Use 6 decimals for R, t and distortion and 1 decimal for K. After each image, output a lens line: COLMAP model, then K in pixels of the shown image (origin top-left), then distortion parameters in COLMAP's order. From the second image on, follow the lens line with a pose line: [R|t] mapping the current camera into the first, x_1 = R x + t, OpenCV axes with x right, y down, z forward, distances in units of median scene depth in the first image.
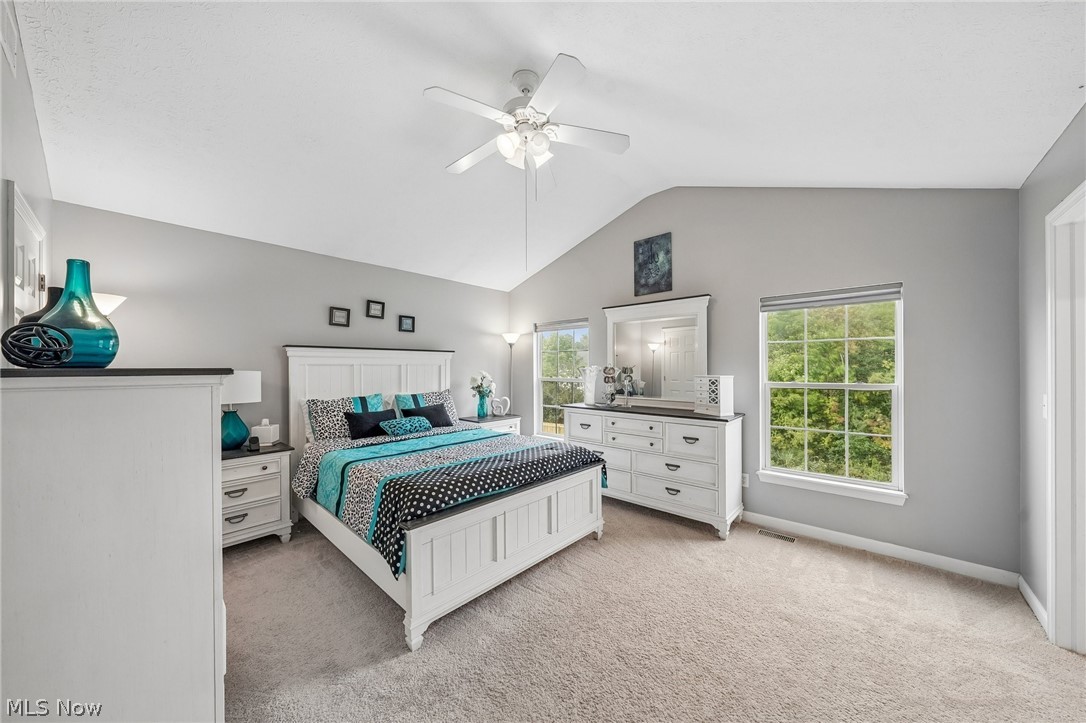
lens RADIAL K [[373.6, 0, 541.4], [0, 373.6, 365.0], [0, 0, 1]] dist [-0.002479, -0.000071]
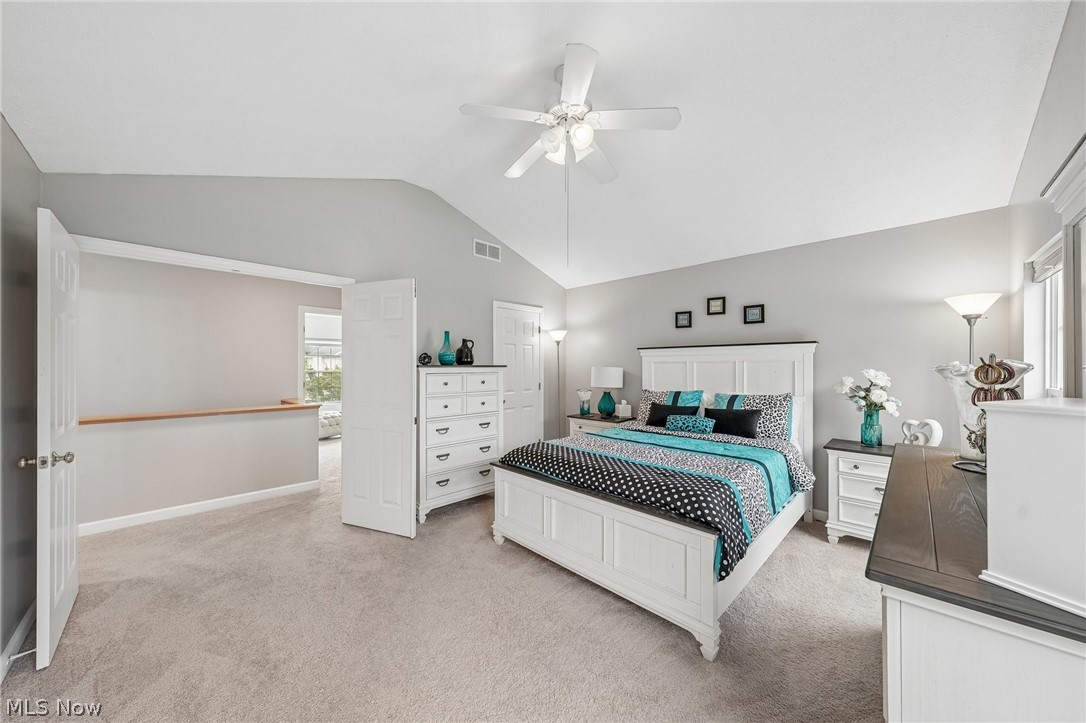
lens RADIAL K [[373.6, 0, 541.4], [0, 373.6, 365.0], [0, 0, 1]] dist [-0.002479, -0.000071]
pose [[-0.050052, 0.001000, -0.998746, 0.602253], [0.008390, 0.999965, 0.000581, 0.003707], [0.998711, -0.008350, -0.050059, 0.622095]]
